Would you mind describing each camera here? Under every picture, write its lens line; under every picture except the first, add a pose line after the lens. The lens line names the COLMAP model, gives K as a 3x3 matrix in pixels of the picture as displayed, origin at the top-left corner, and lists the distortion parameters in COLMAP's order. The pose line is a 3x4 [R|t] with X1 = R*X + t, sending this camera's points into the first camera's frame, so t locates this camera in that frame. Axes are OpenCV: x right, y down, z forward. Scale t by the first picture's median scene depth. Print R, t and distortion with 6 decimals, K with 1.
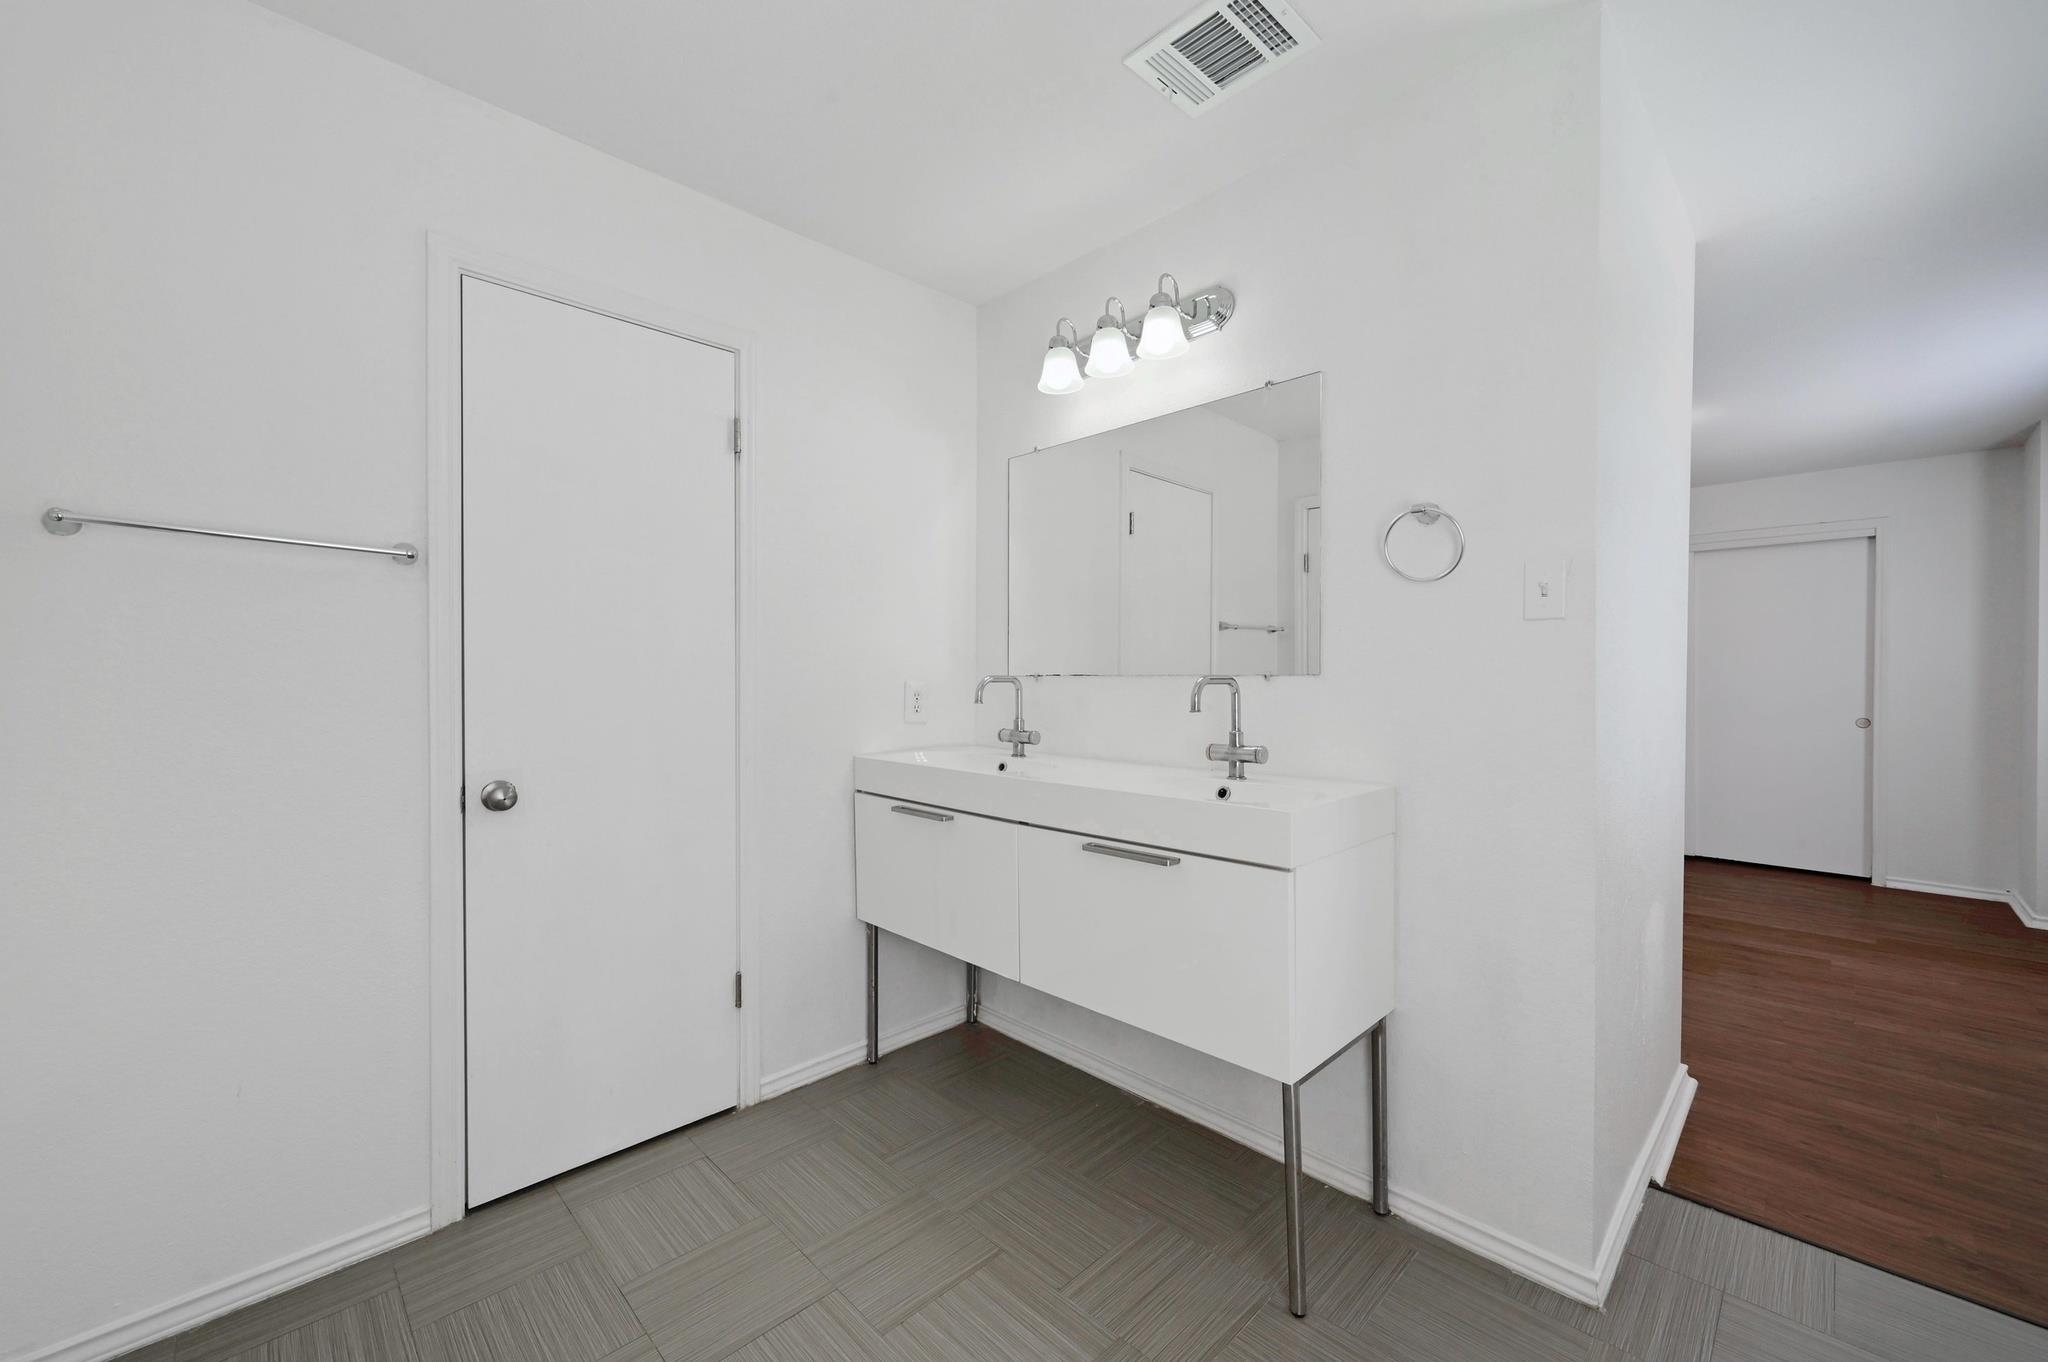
lens RADIAL K [[810.5, 0, 1028.1], [0, 810.5, 686.1], [0, 0, 1]] dist [0.002911, 0.000279]
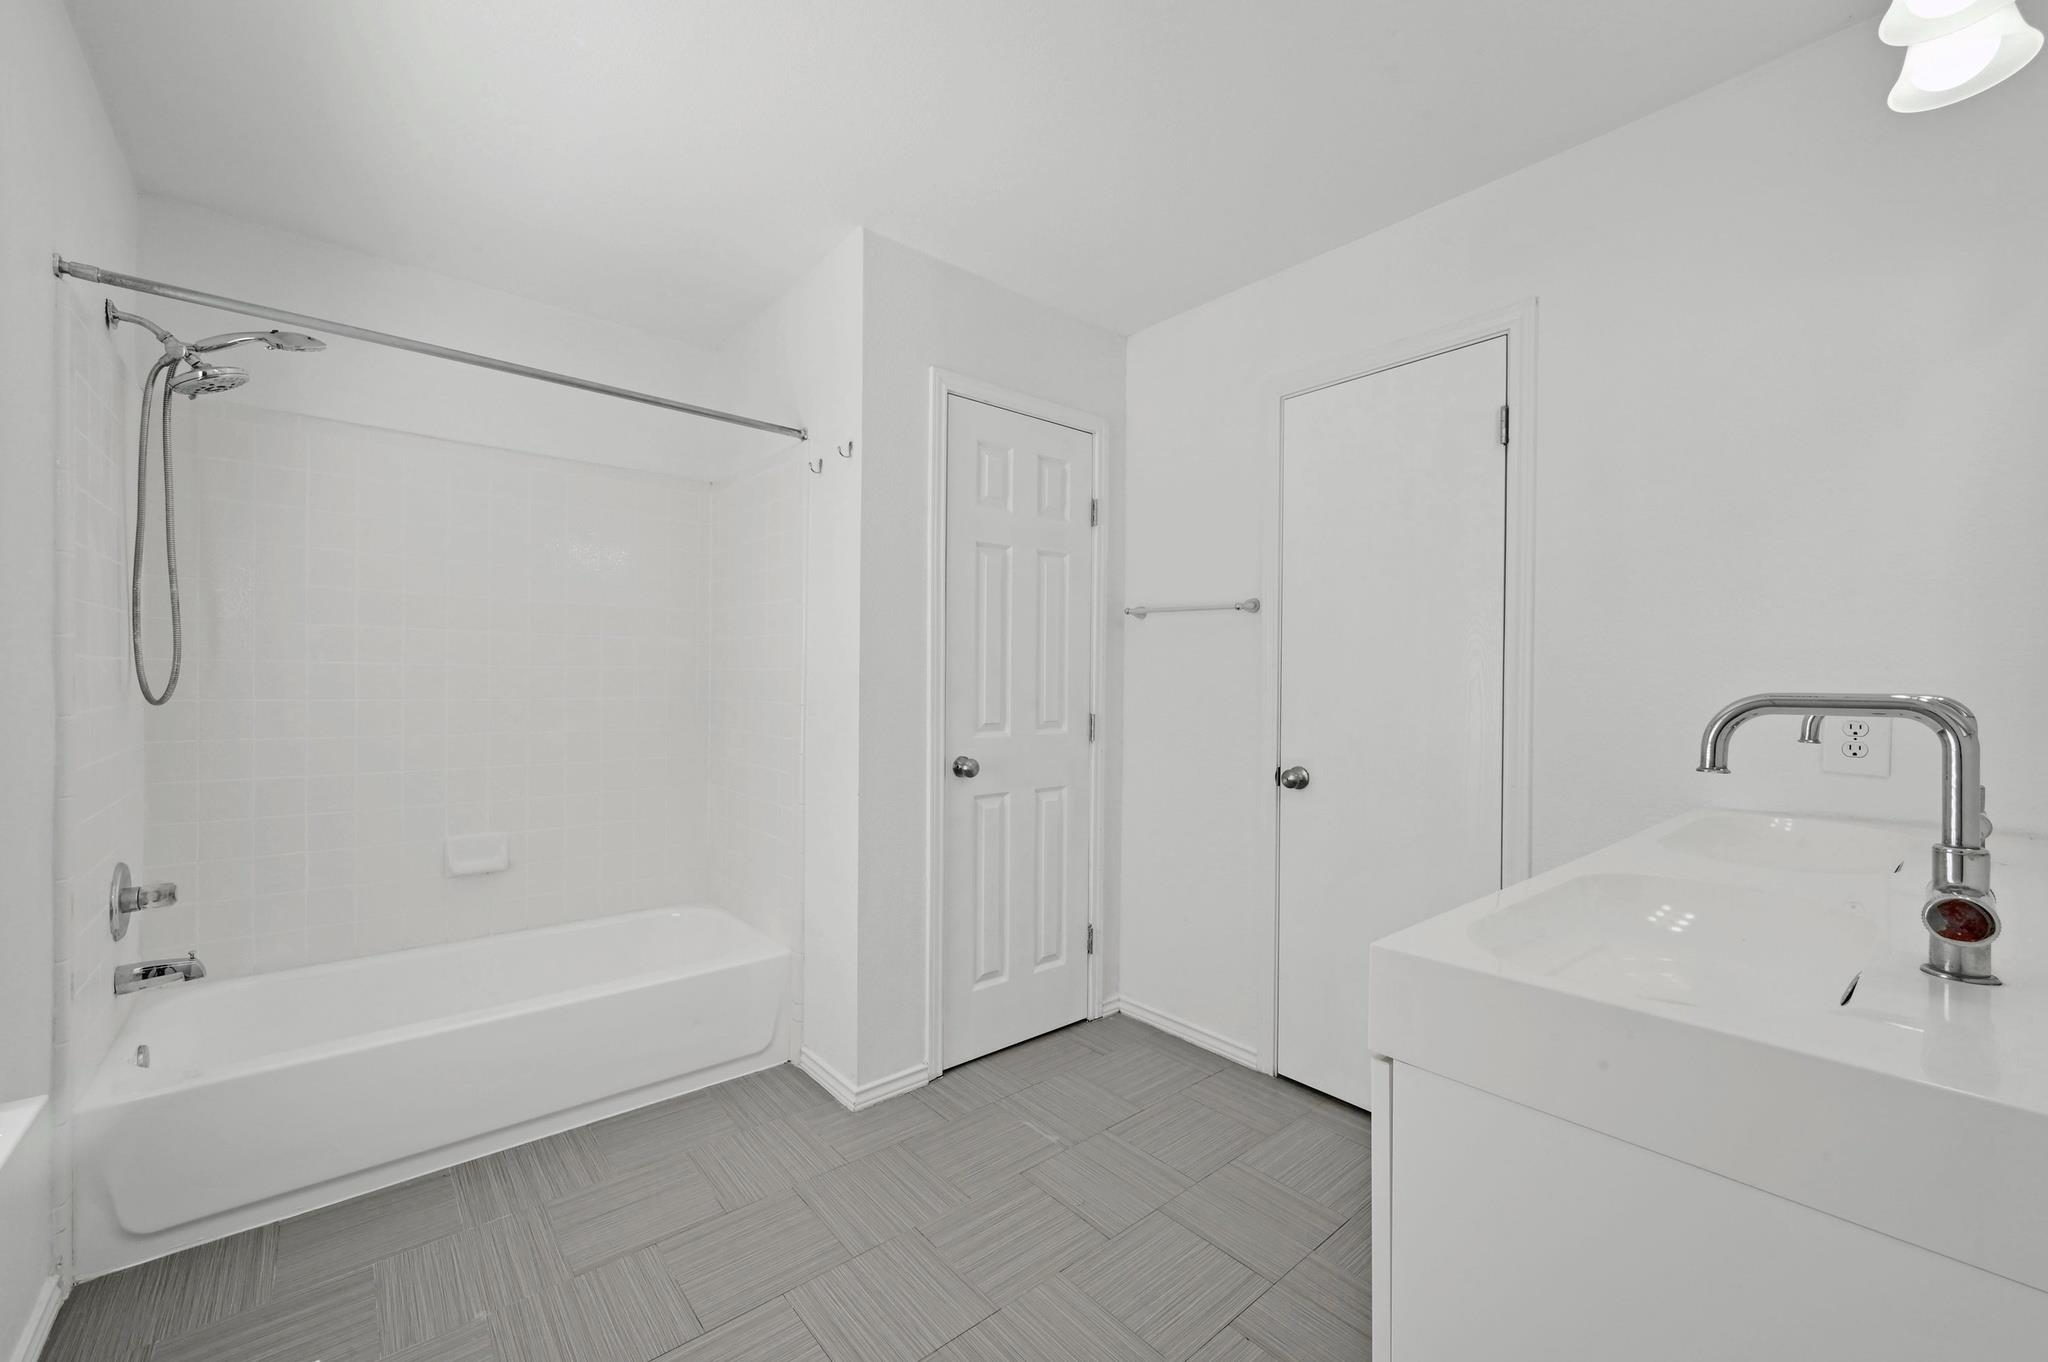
lens RADIAL K [[810.5, 0, 1029.1], [0, 810.5, 679.2], [0, 0, 1]] dist [0.002911, 0.000279]
pose [[-0.073325, -0.008923, -0.997268, 0.749894], [-0.013176, 0.999881, -0.007977, -0.009957], [0.997221, 0.012555, -0.073434, 0.691744]]
